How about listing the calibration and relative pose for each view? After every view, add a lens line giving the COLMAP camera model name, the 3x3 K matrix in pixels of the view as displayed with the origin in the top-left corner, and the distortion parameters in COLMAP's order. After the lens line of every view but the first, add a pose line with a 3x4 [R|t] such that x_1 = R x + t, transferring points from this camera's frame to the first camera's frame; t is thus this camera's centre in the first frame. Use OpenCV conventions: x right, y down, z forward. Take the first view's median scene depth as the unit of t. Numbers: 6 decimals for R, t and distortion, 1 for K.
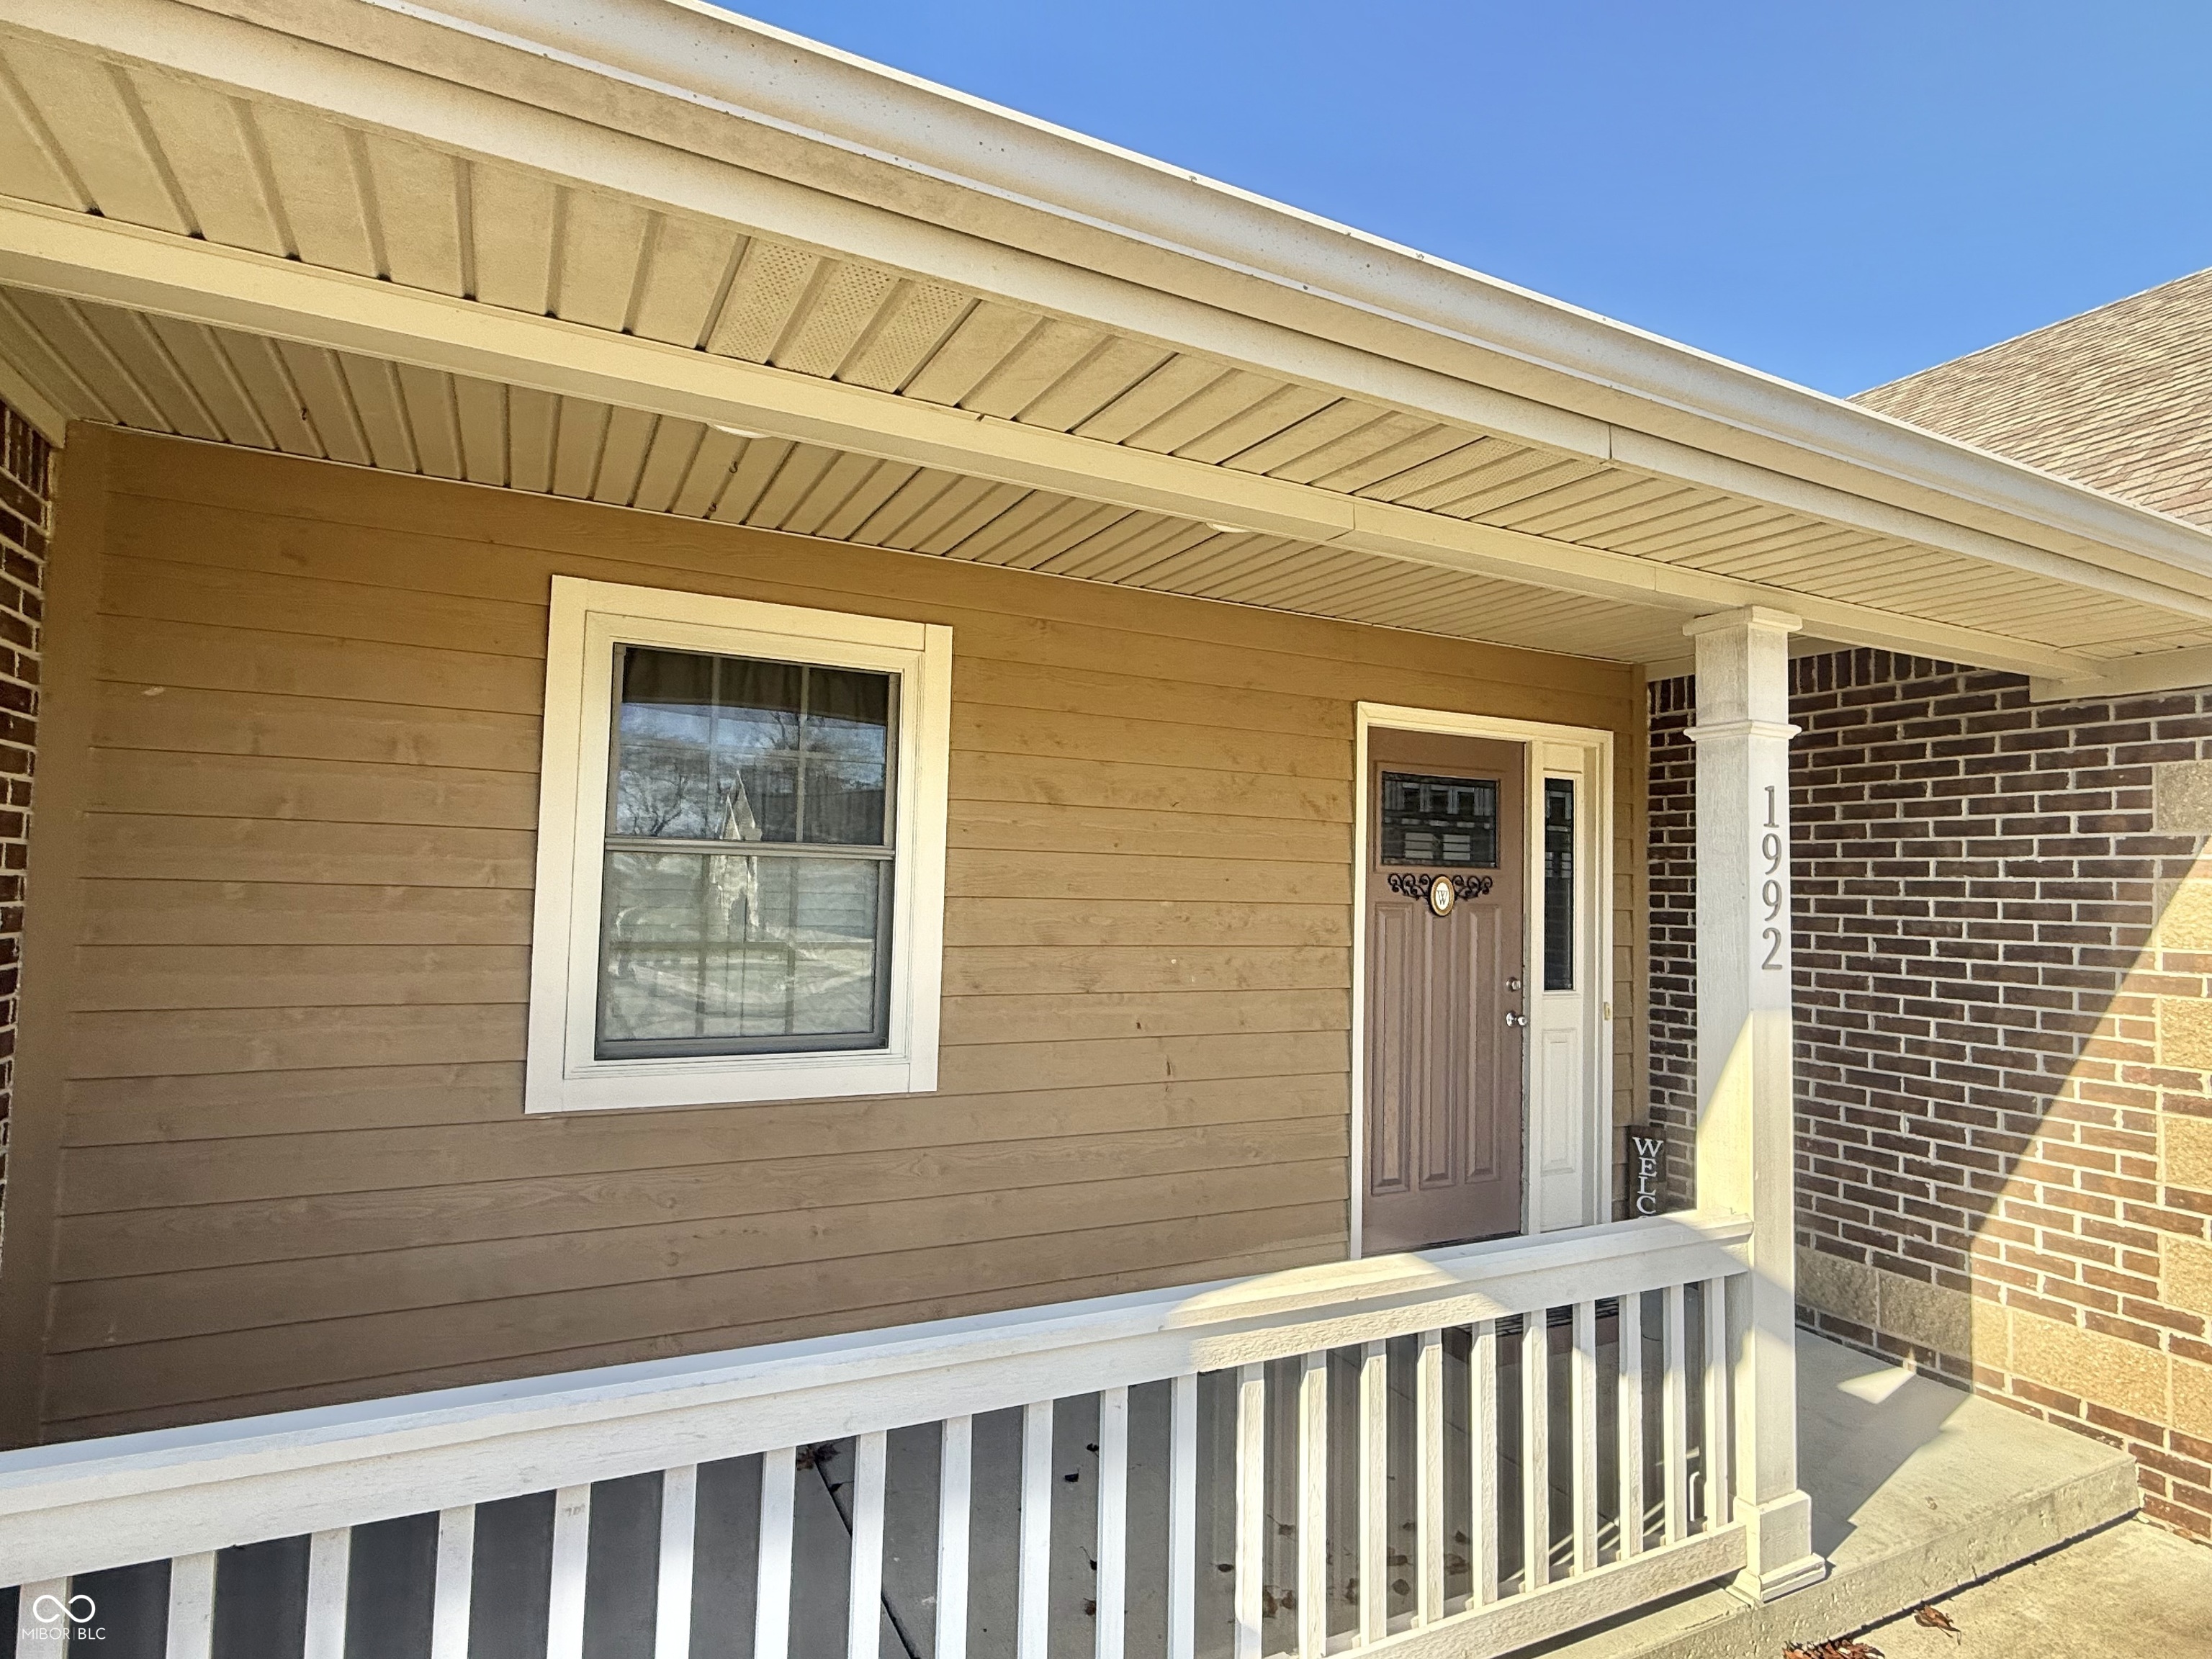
lens RADIAL K [[1167.6, 0, 1102.4], [0, 1167.6, 830.1], [0, 0, 1]] dist [-0.001189, -0.000276]
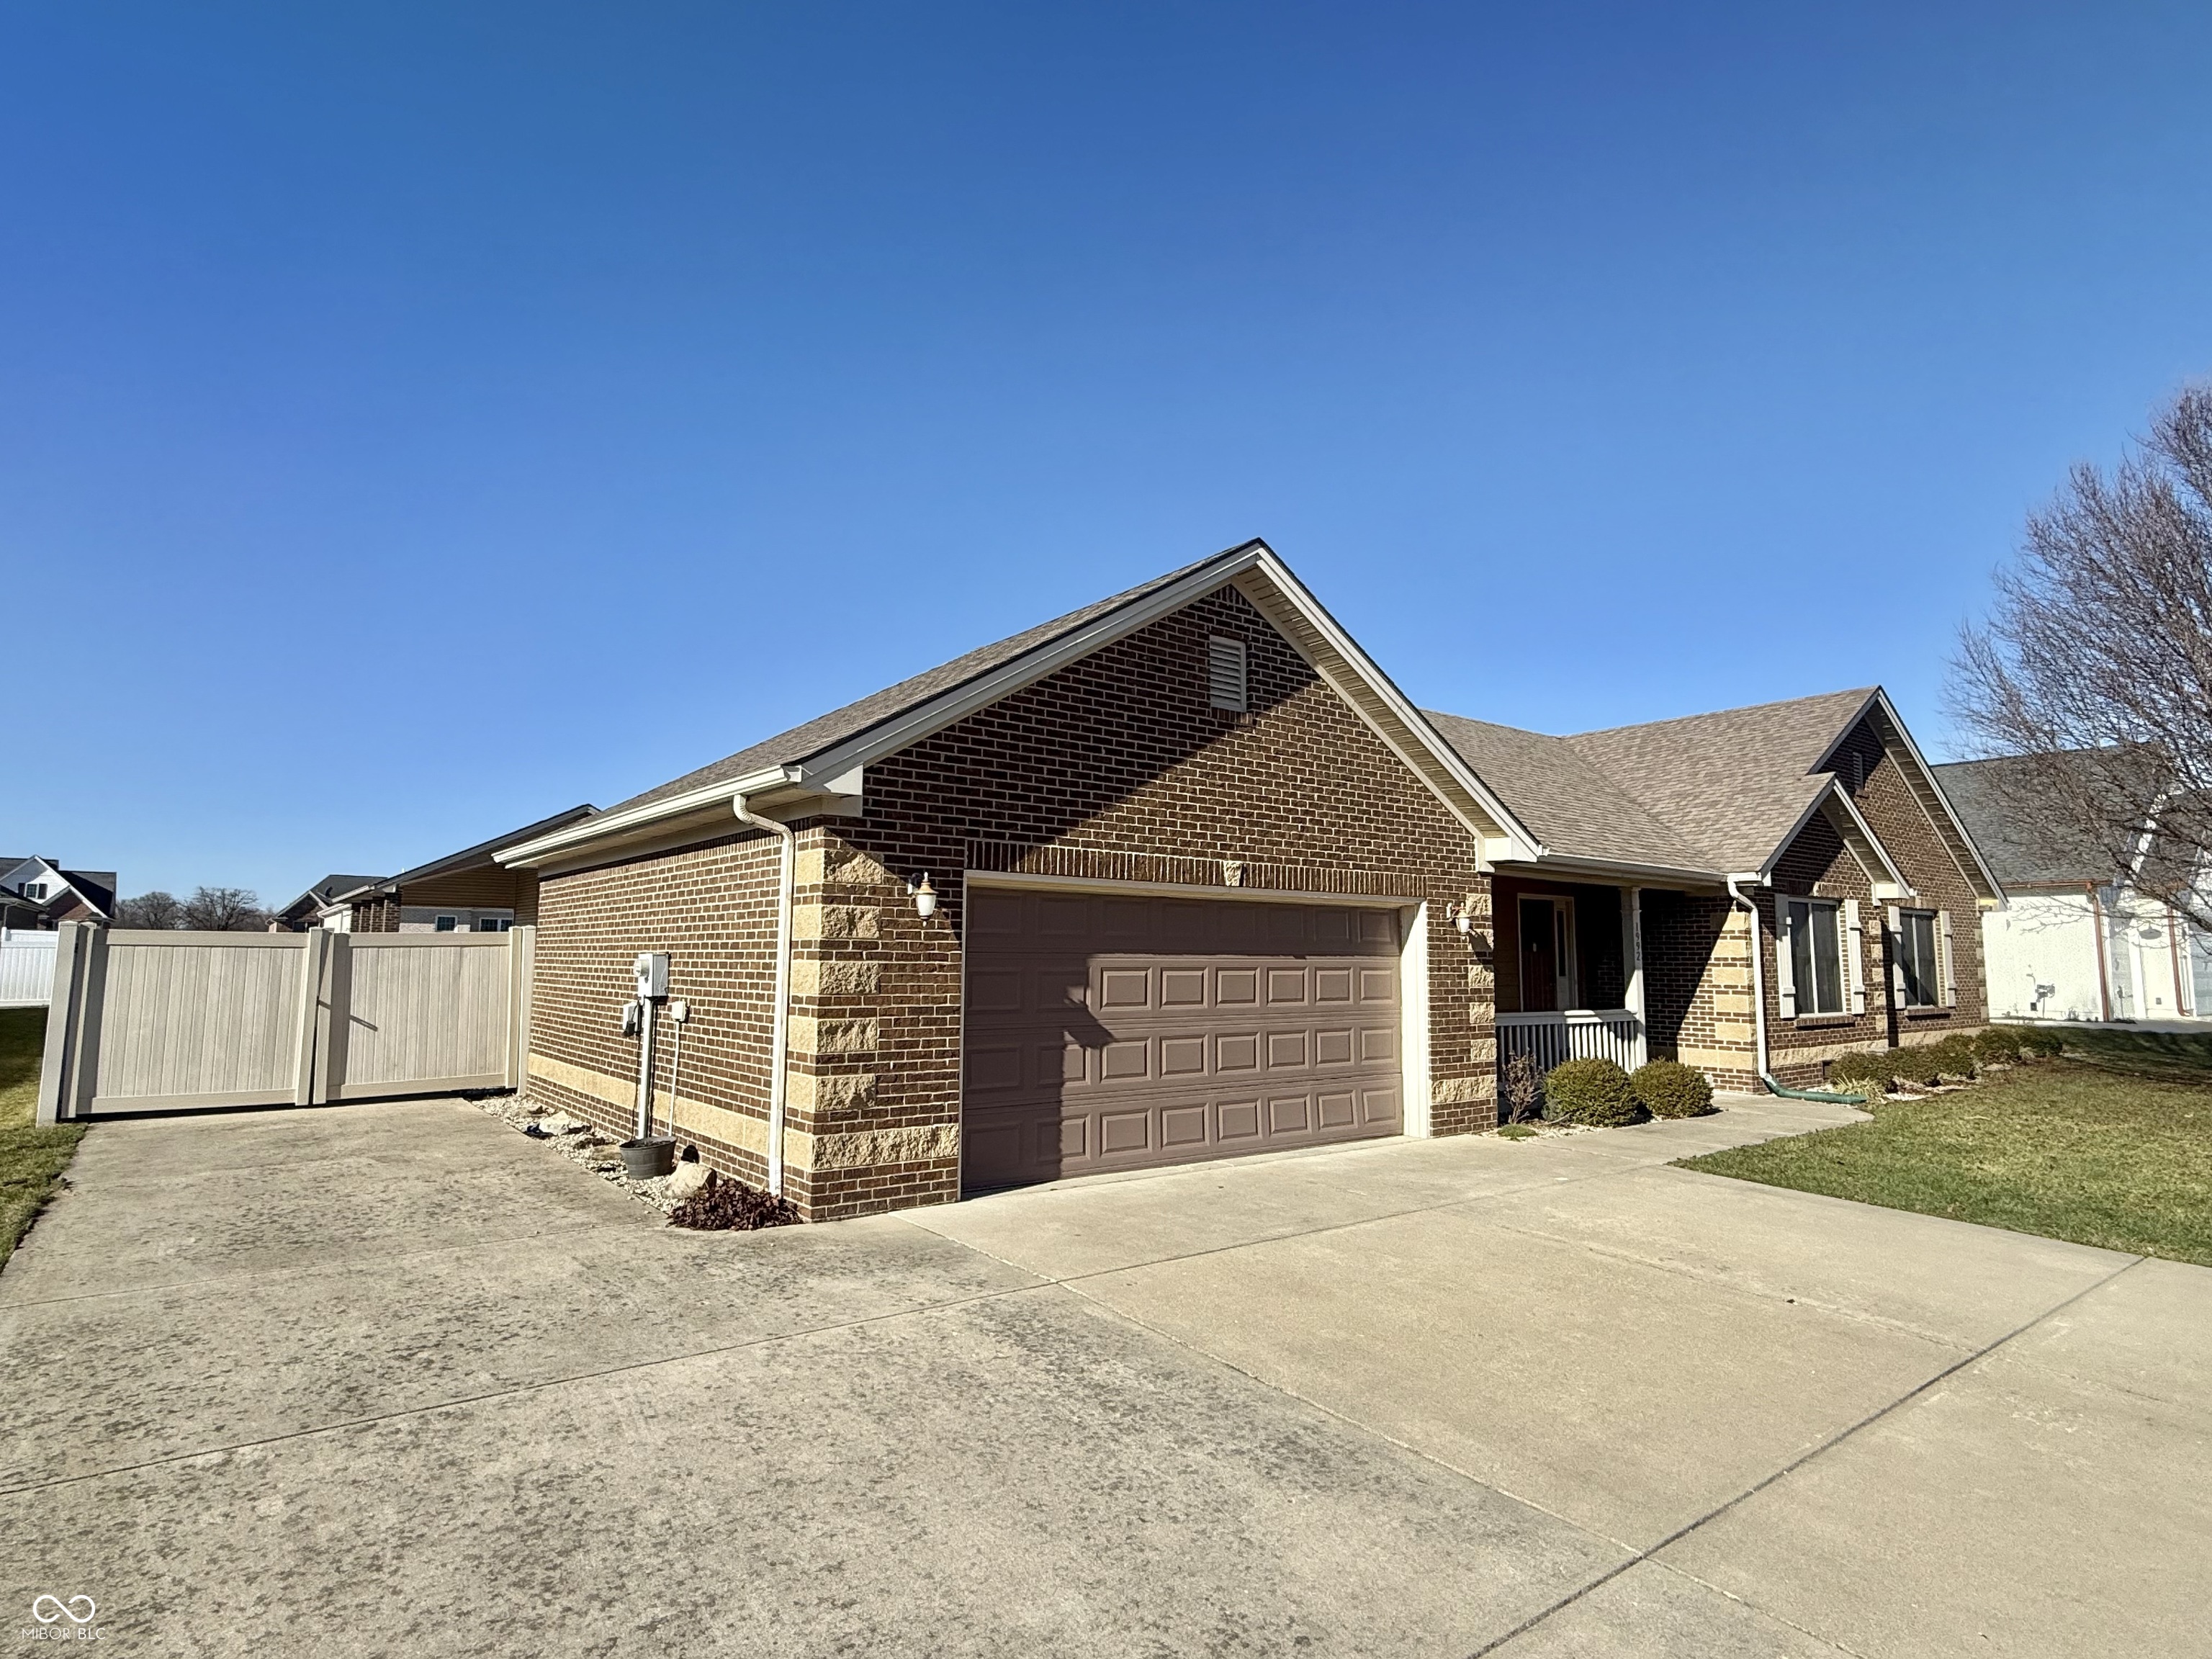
lens RADIAL K [[1171.5, 0, 1106.0], [0, 1171.5, 829.5], [0, 0, 1]] dist [0.001495, -0.000611]
pose [[0.980471, 0.004609, 0.196612, -1.844324], [0.006656, 0.998375, -0.056597, -0.116921], [-0.196553, 0.056801, 0.978847, -2.426883]]
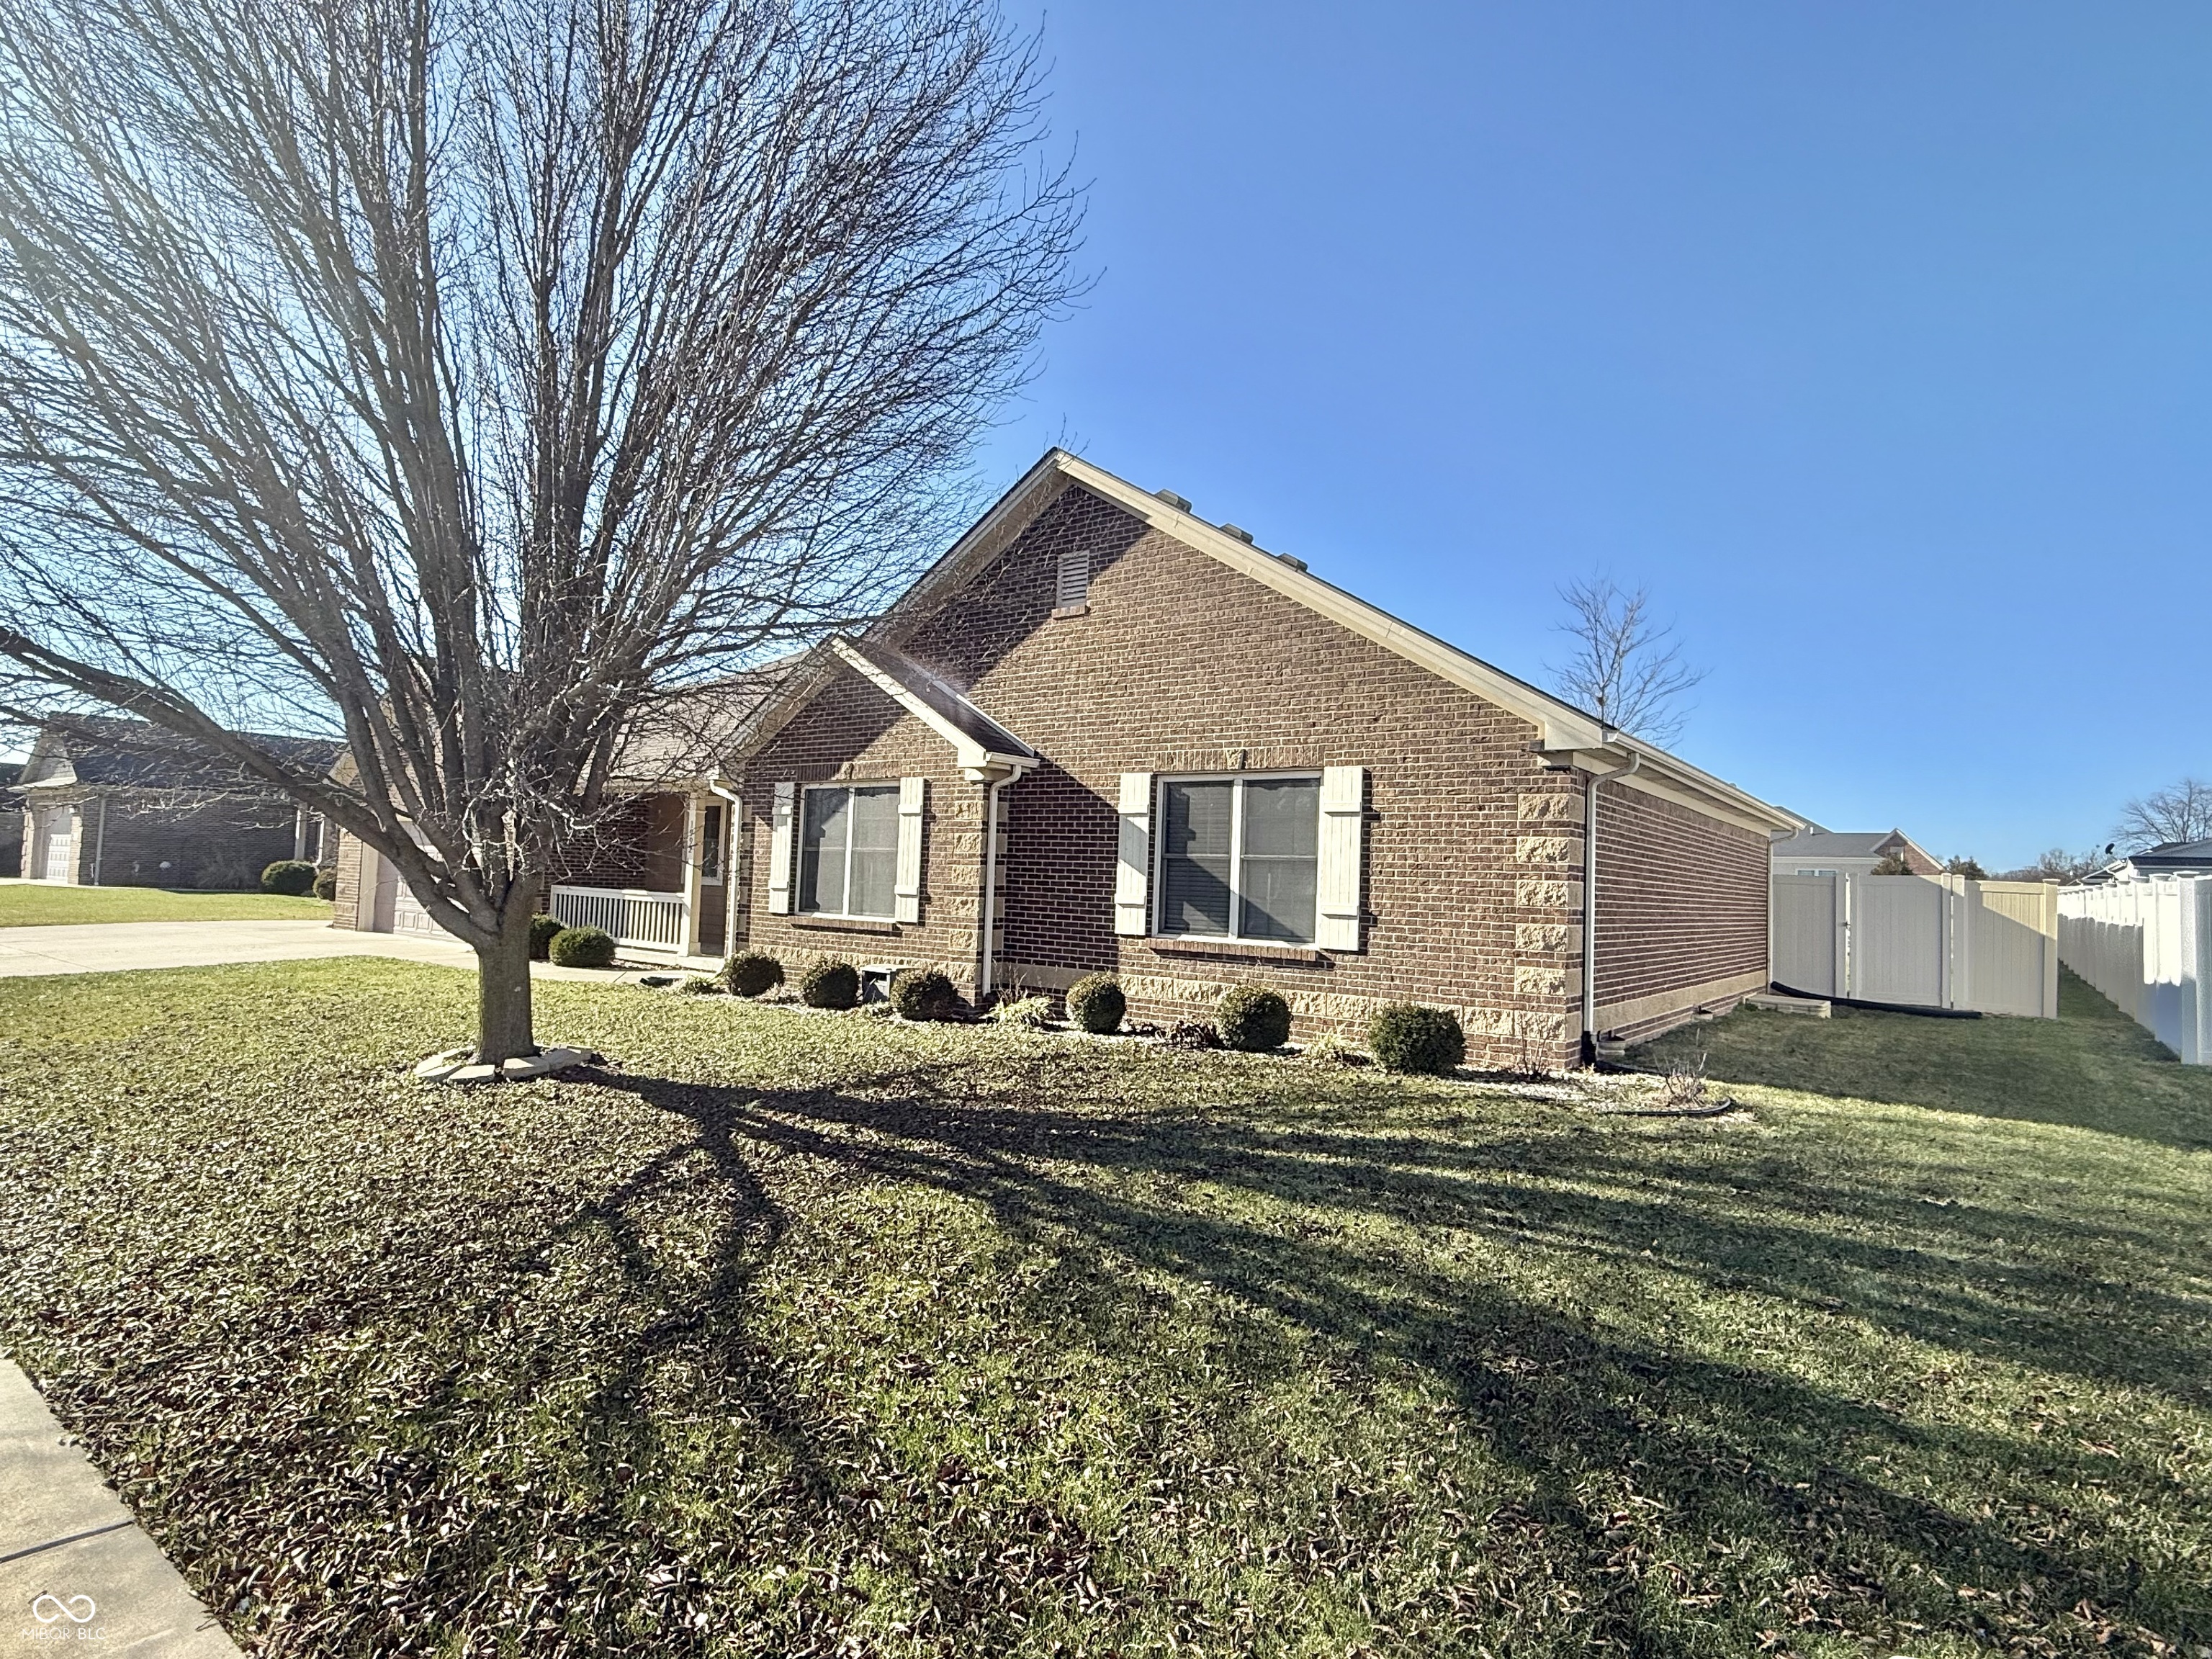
lens RADIAL K [[1171.5, 0, 1106.0], [0, 1171.5, 829.5], [0, 0, 1]] dist [0.001495, -0.000611]
pose [[0.454562, -0.047517, -0.889447, 4.694570], [0.020957, 0.998870, -0.042652, 0.209358], [0.890469, 0.000748, 0.455044, 0.143218]]
